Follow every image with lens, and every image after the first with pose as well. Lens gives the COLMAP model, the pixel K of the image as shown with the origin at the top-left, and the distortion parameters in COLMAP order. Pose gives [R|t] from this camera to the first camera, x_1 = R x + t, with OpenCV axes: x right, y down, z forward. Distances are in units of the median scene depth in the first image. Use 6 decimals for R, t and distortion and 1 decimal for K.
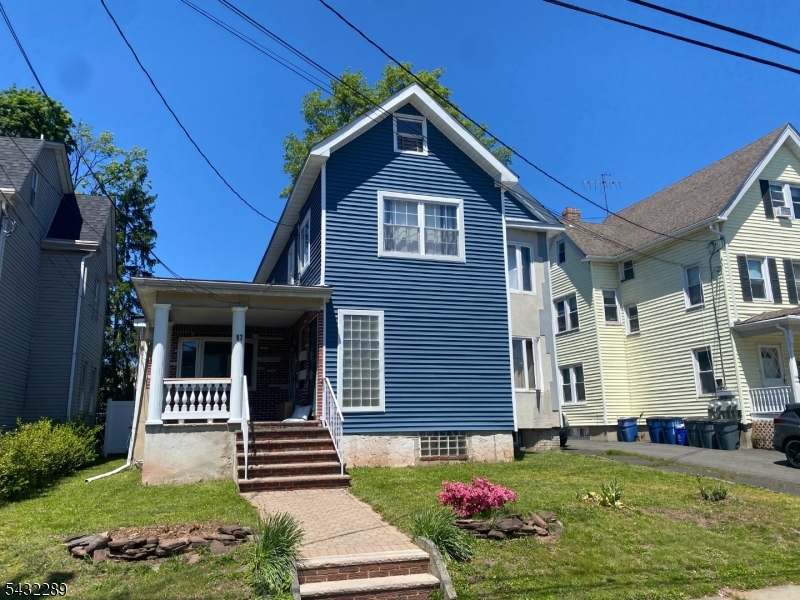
lens RADIAL K [[601.2, 0, 388.3], [0, 601.2, 291.8], [0, 0, 1]] dist [0.071744, -0.096747]
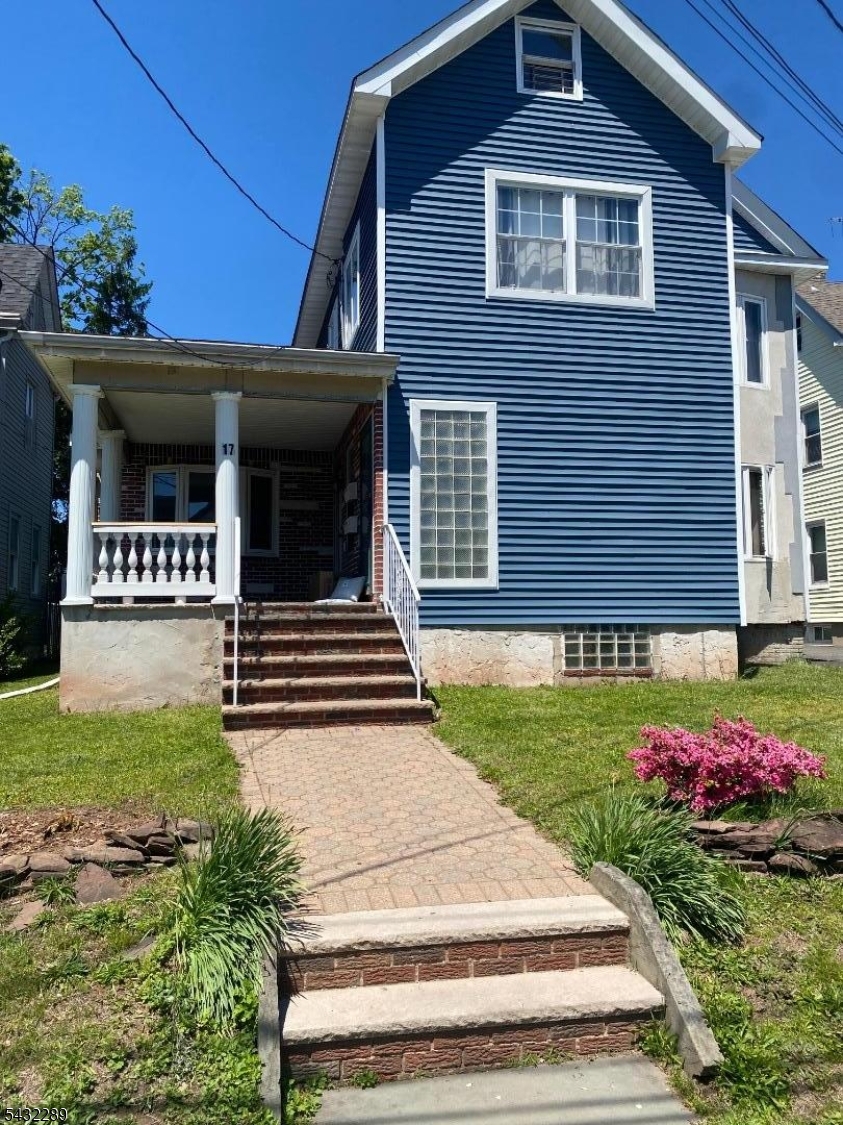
lens RADIAL K [[845.5, 0, 414.6], [0, 845.5, 553.1], [0, 0, 1]] dist [0.071744, -0.096747]
pose [[0.995467, 0.000947, -0.095099, -0.008307], [0.011739, 0.991080, 0.132751, 0.064299], [0.094376, -0.133266, 0.986577, 0.240008]]
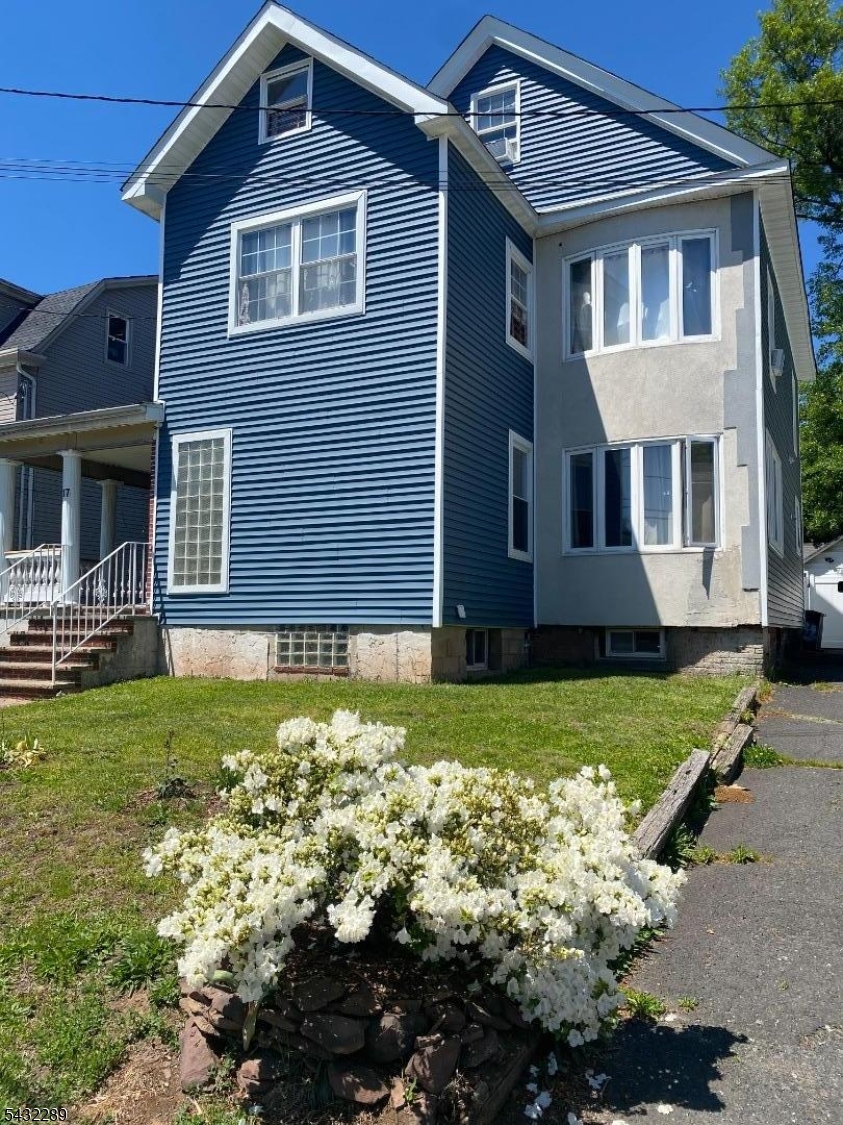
lens RADIAL K [[845.5, 0, 415.4], [0, 845.5, 556.0], [0, 0, 1]] dist [0.071744, -0.096747]
pose [[0.725811, -0.041046, -0.686669, 0.714142], [0.133533, 0.987637, 0.082109, 0.114464], [0.674809, -0.151288, 0.722319, 0.498222]]
